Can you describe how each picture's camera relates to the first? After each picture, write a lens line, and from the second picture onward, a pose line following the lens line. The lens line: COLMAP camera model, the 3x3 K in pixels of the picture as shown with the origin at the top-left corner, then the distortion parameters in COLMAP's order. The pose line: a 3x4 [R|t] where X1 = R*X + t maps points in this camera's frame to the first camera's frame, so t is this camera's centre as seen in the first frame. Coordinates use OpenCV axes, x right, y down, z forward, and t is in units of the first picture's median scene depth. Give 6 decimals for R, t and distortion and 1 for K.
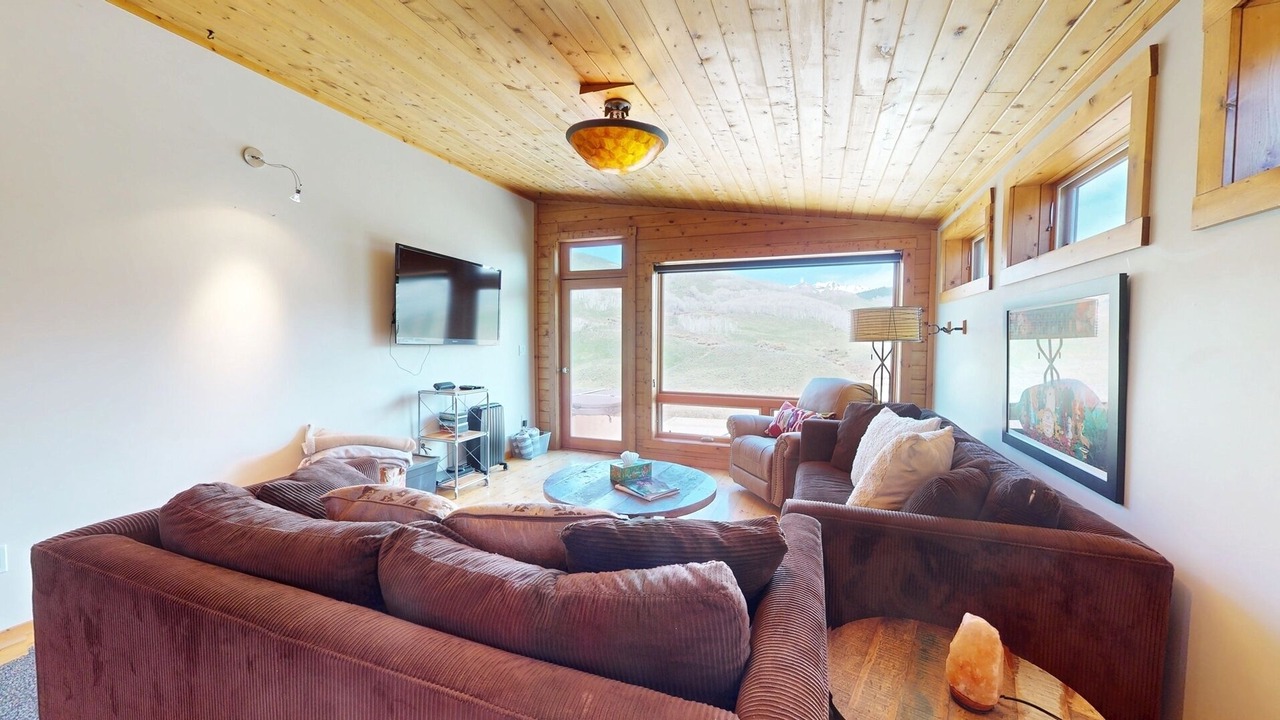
lens RADIAL K [[470.2, 0, 639.7], [0, 470.2, 361.3], [0, 0, 1]] dist [0.000148, -0.000023]
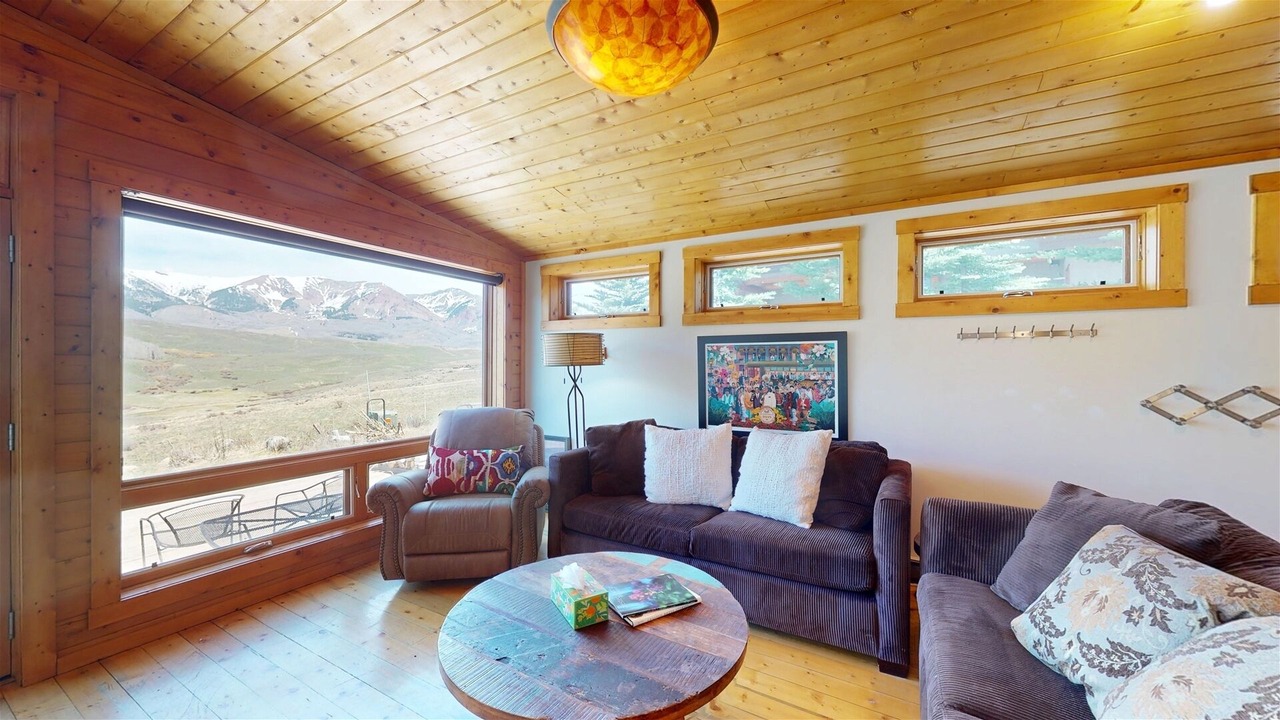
lens RADIAL K [[470.2, 0, 639.7], [0, 470.2, 361.3], [0, 0, 1]] dist [0.000148, -0.000023]
pose [[0.154418, -0.002851, 0.988001, -0.393792], [0.044863, 0.998985, -0.004129, -0.033362], [-0.986987, 0.044962, 0.154389, 0.567386]]
